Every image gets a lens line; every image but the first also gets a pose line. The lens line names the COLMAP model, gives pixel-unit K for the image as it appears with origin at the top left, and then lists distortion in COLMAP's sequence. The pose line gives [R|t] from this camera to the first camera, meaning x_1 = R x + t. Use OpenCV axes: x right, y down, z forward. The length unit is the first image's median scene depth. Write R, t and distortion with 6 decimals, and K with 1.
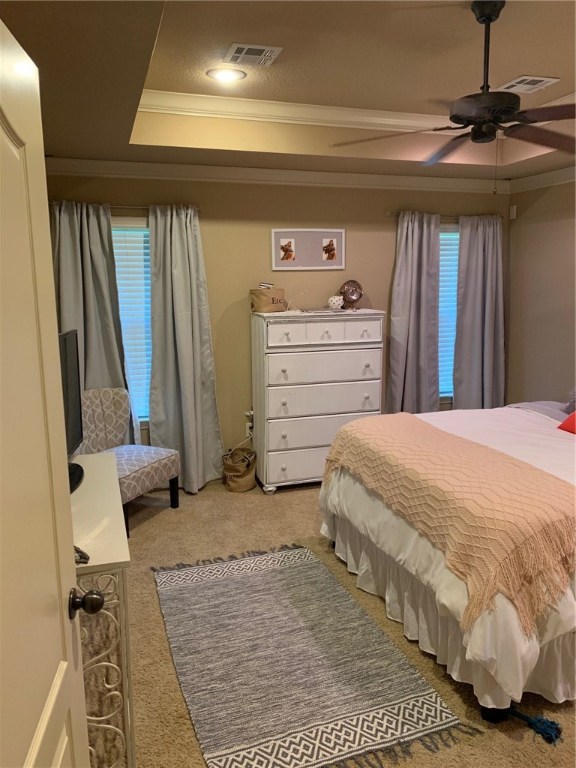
lens RADIAL K [[588.2, 0, 289.8], [0, 588.2, 375.4], [0, 0, 1]] dist [0.023037, -0.026211]
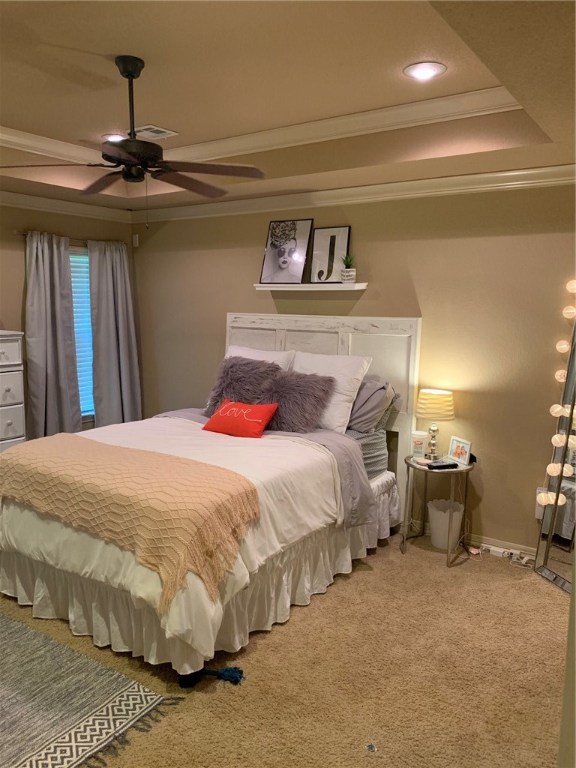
lens RADIAL K [[588.2, 0, 289.8], [0, 588.2, 375.4], [0, 0, 1]] dist [0.023037, -0.026211]
pose [[0.798584, -0.061673, 0.598715, -0.130321], [0.081607, 0.996645, -0.006187, 0.004413], [-0.596325, 0.053800, 0.800938, -0.059201]]
